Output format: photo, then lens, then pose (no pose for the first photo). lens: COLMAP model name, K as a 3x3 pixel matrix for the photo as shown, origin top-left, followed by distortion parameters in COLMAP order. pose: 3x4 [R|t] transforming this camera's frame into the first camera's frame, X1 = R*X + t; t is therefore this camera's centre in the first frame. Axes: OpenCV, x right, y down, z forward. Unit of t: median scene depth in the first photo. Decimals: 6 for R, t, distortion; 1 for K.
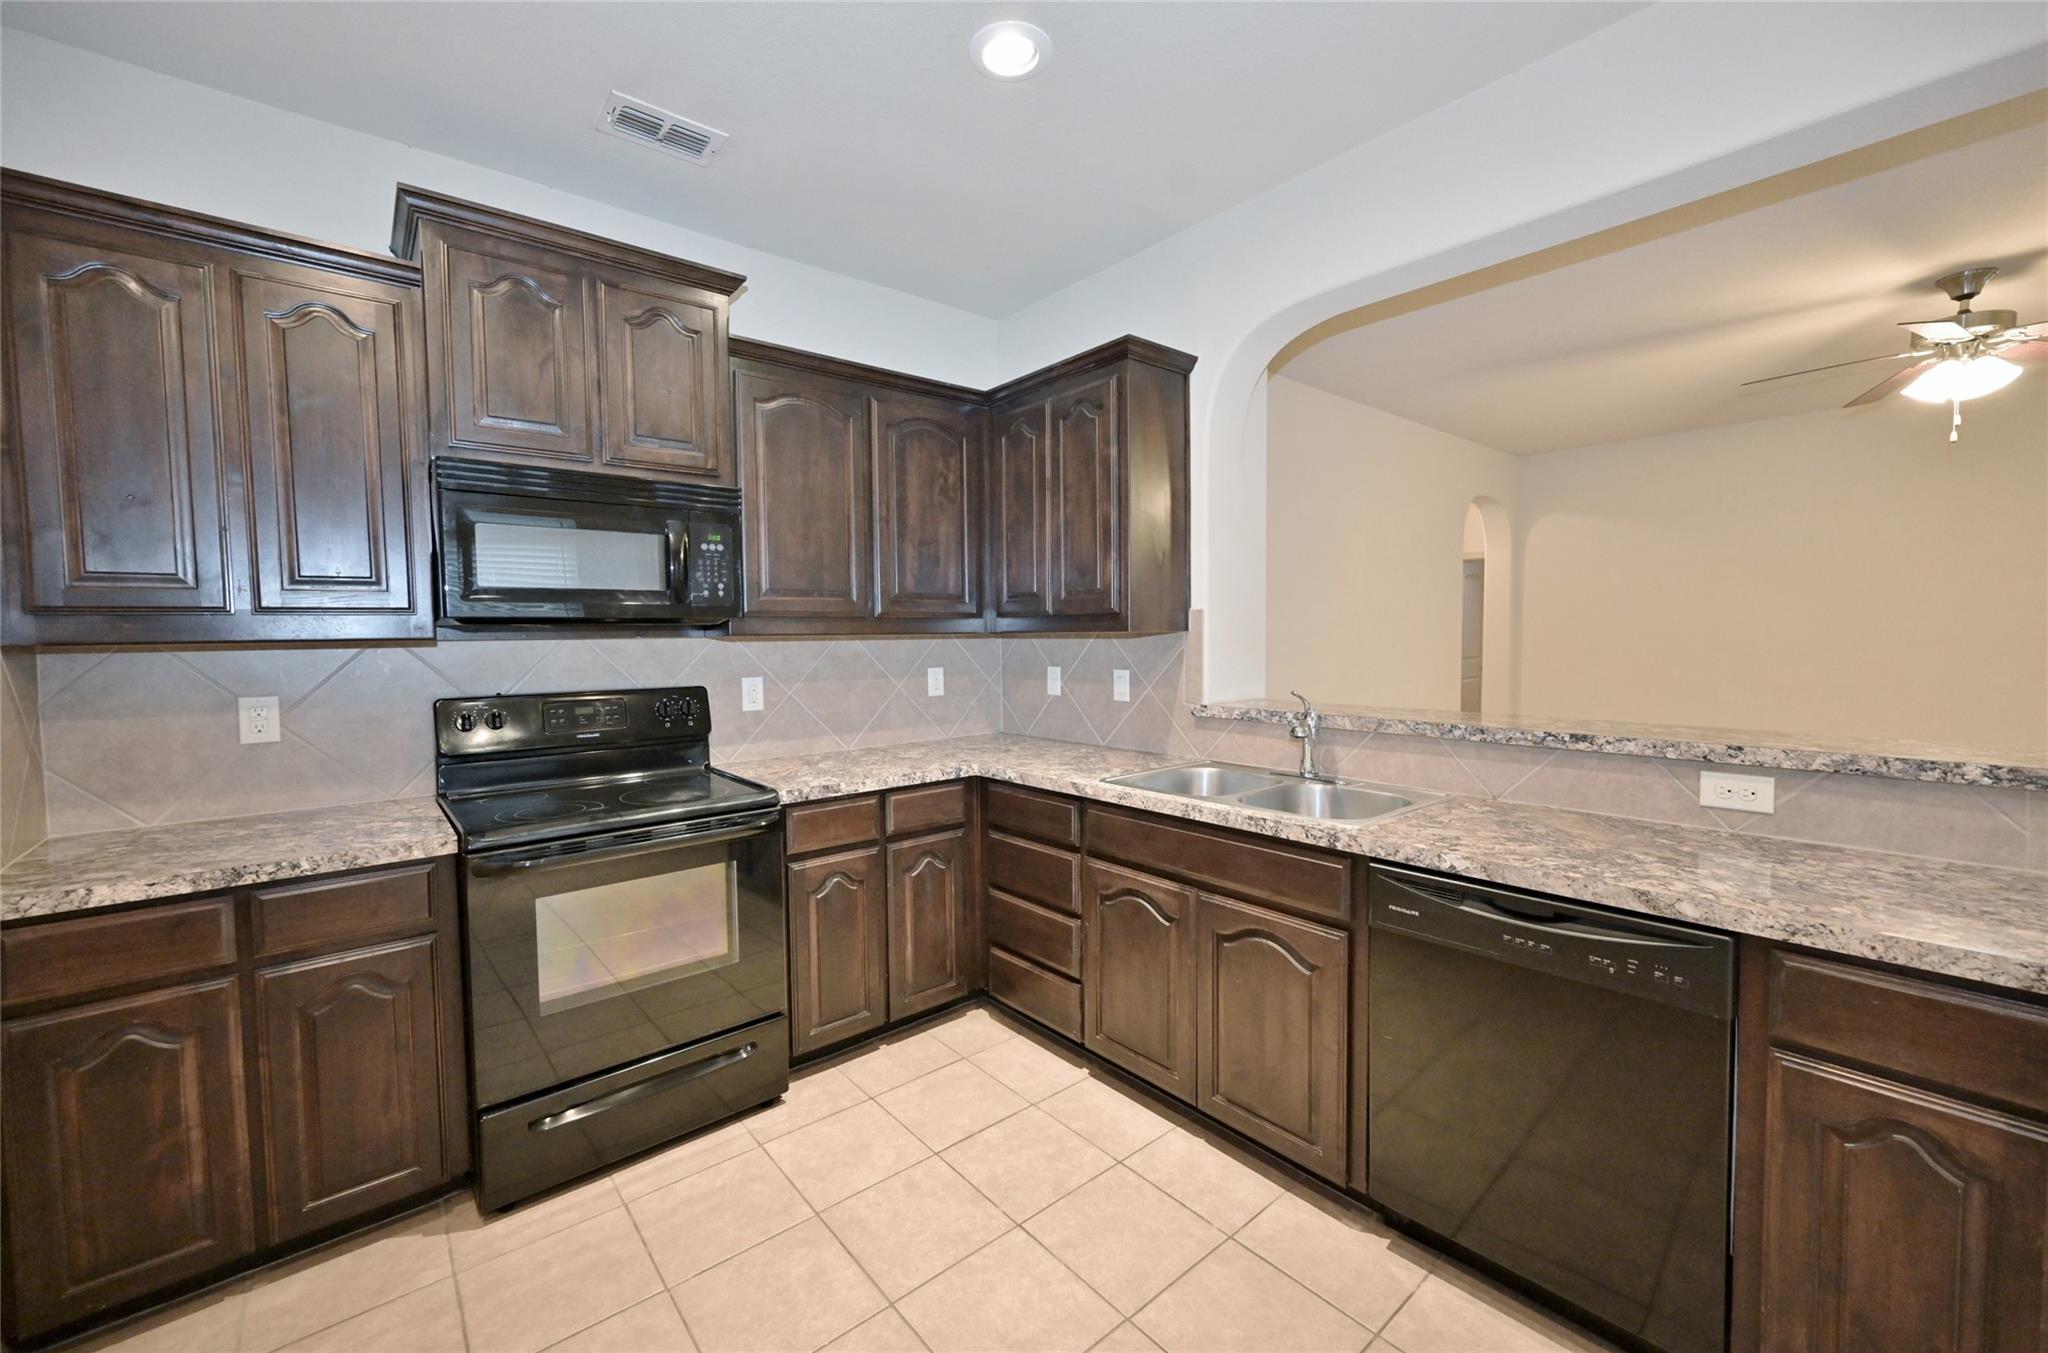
lens RADIAL K [[813.5, 0, 1020.1], [0, 813.5, 673.3], [0, 0, 1]] dist [-0.002371, 0.000891]
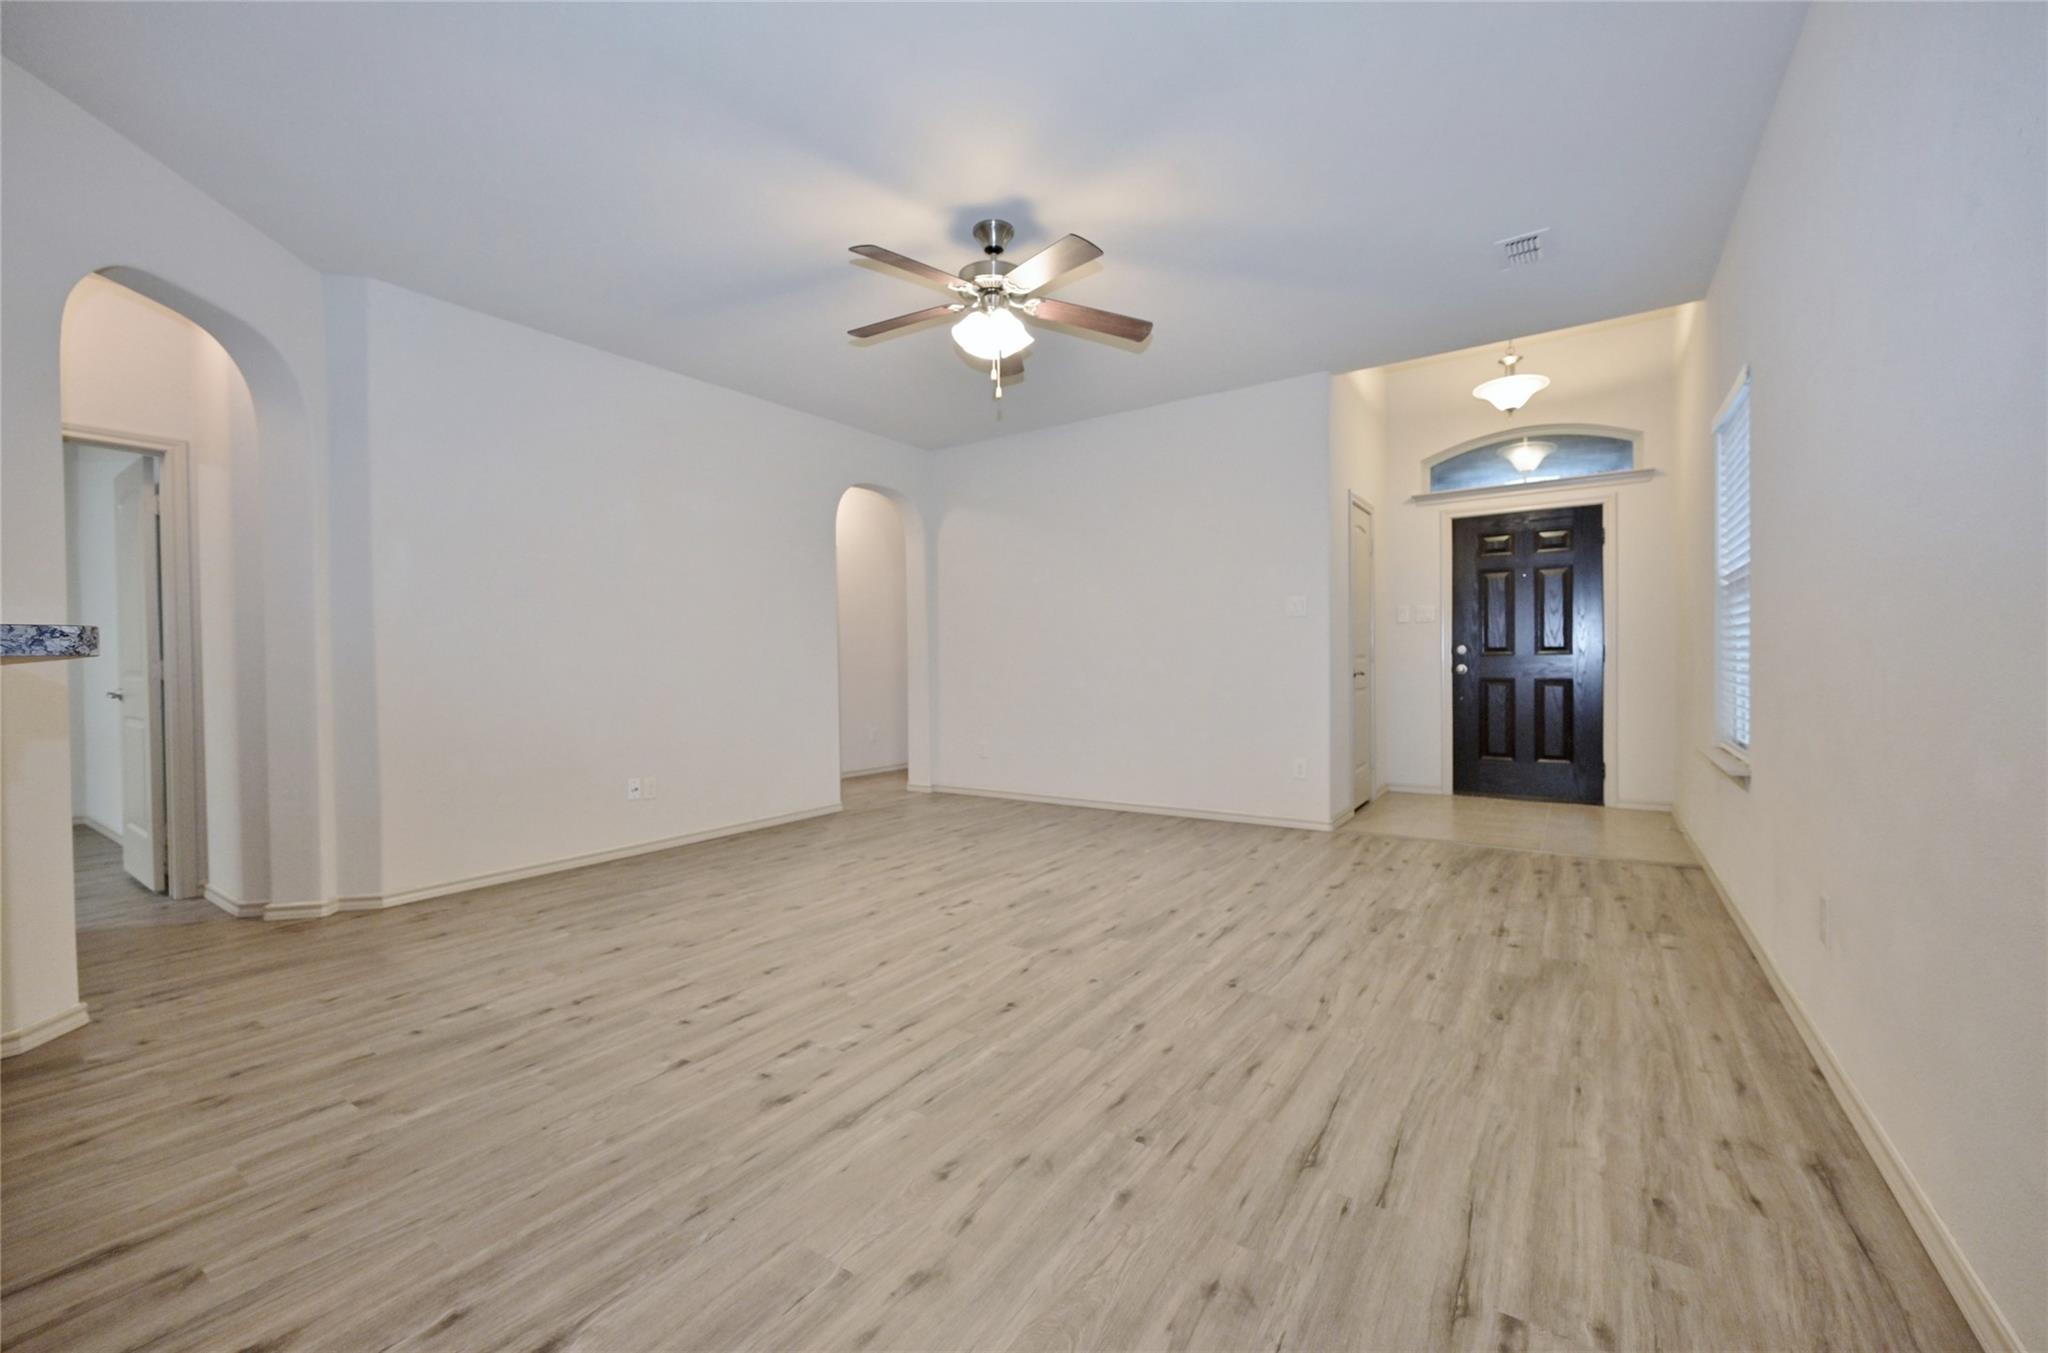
lens RADIAL K [[813.5, 0, 1026.1], [0, 813.5, 673.9], [0, 0, 1]] dist [-0.002371, 0.000891]
pose [[0.962939, -0.007353, 0.269620, 1.201634], [0.017455, 0.999232, -0.035087, 0.107847], [-0.269155, 0.038492, 0.962327, 0.077693]]
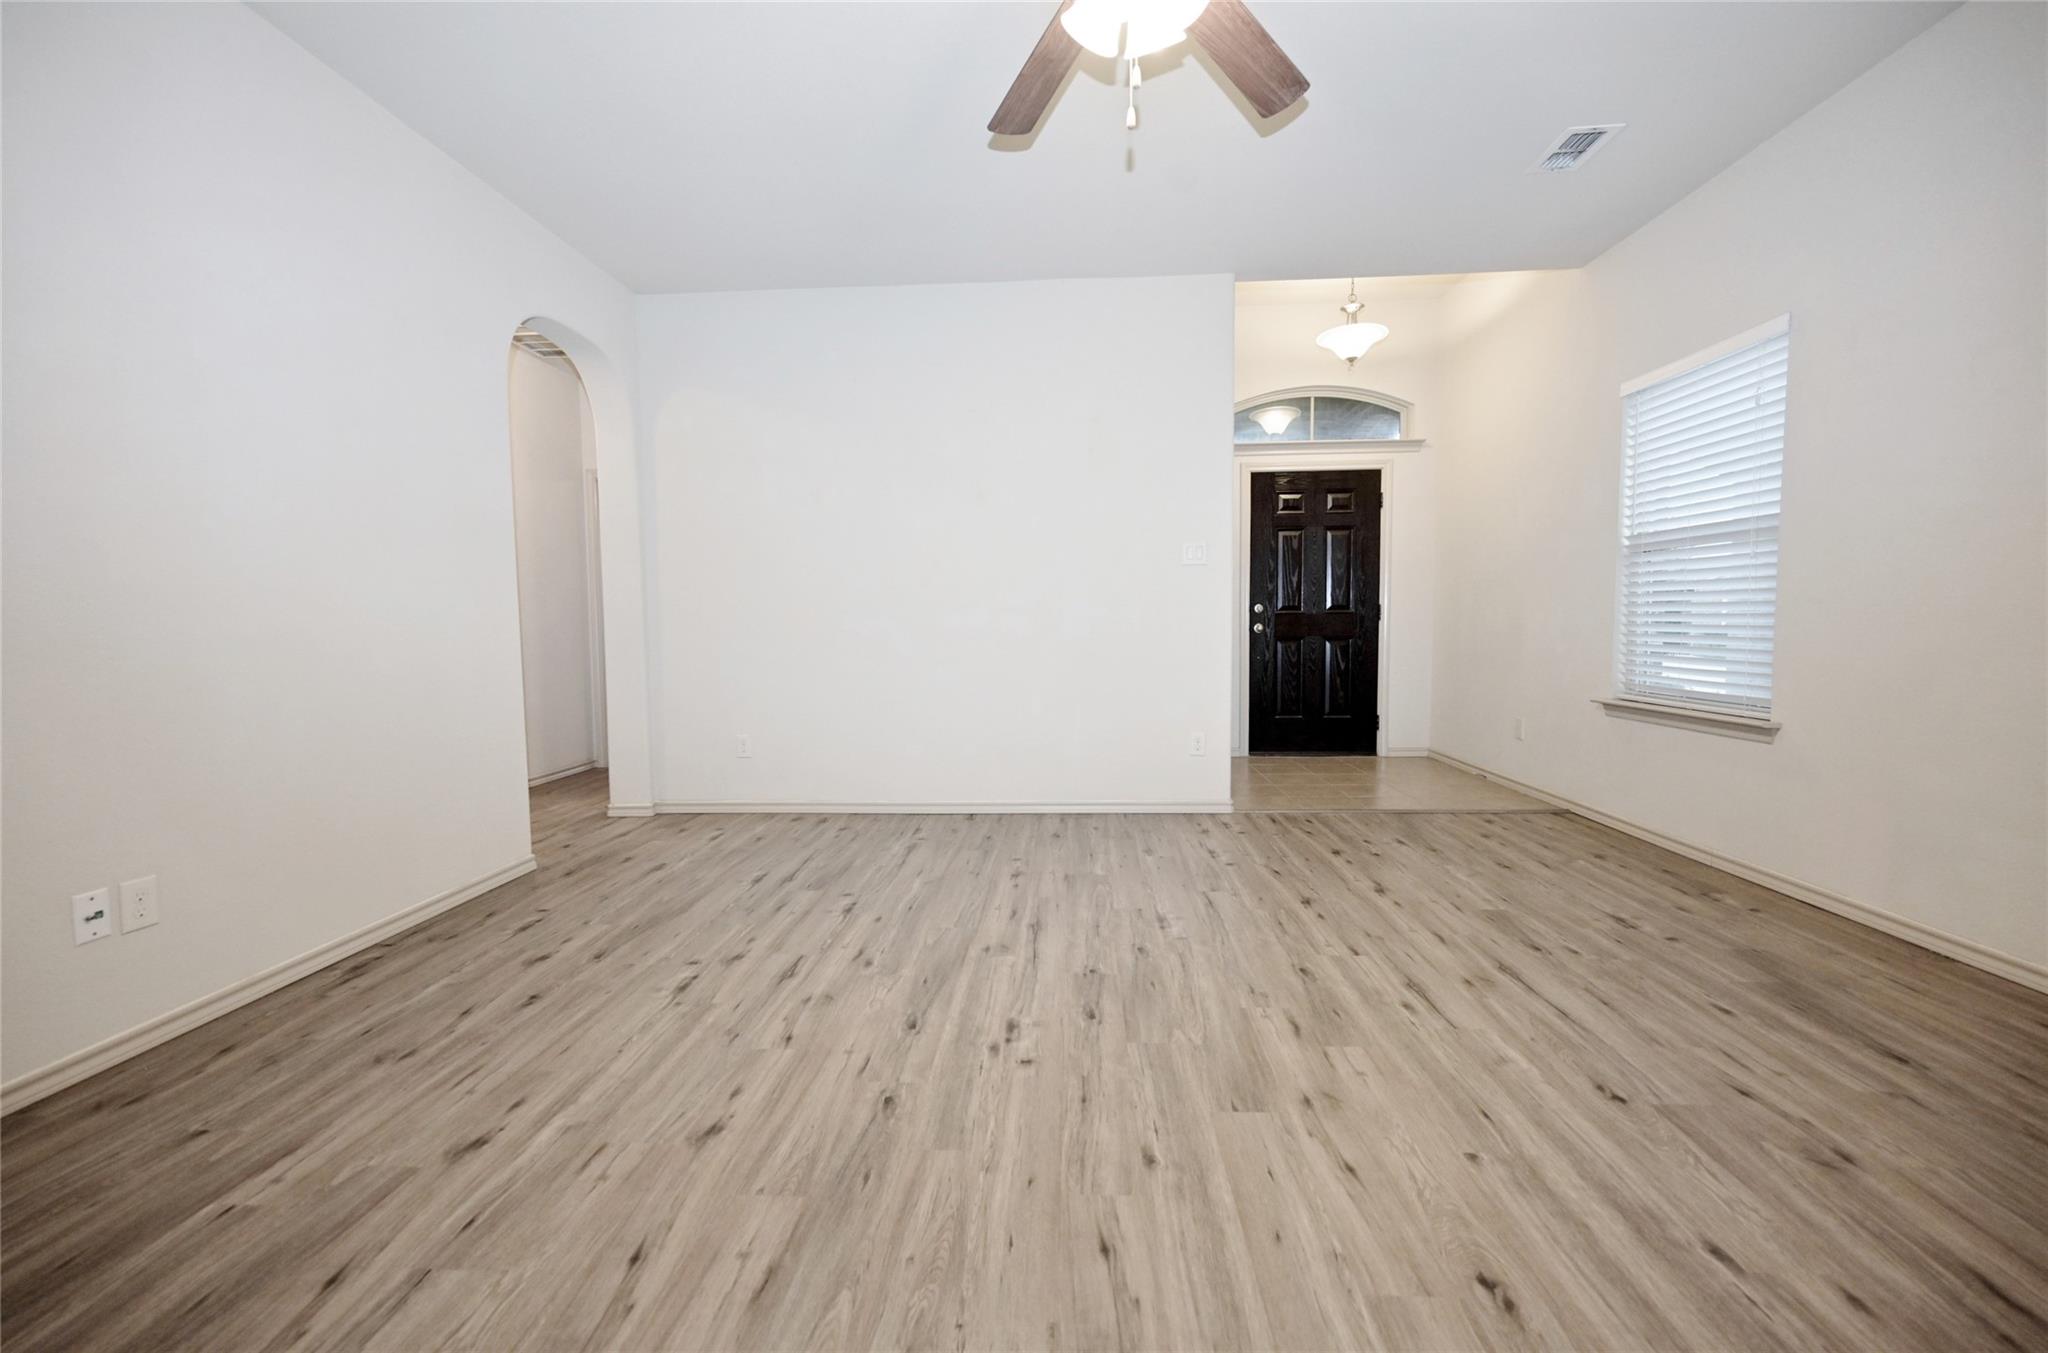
lens RADIAL K [[813.5, 0, 1023.1], [0, 813.5, 671.6], [0, 0, 1]] dist [-0.002371, 0.000891]
pose [[0.688543, -0.044233, 0.723846, 0.911125], [0.041059, 0.998915, 0.021985, 0.079125], [-0.724033, 0.014583, 0.689612, 0.902187]]
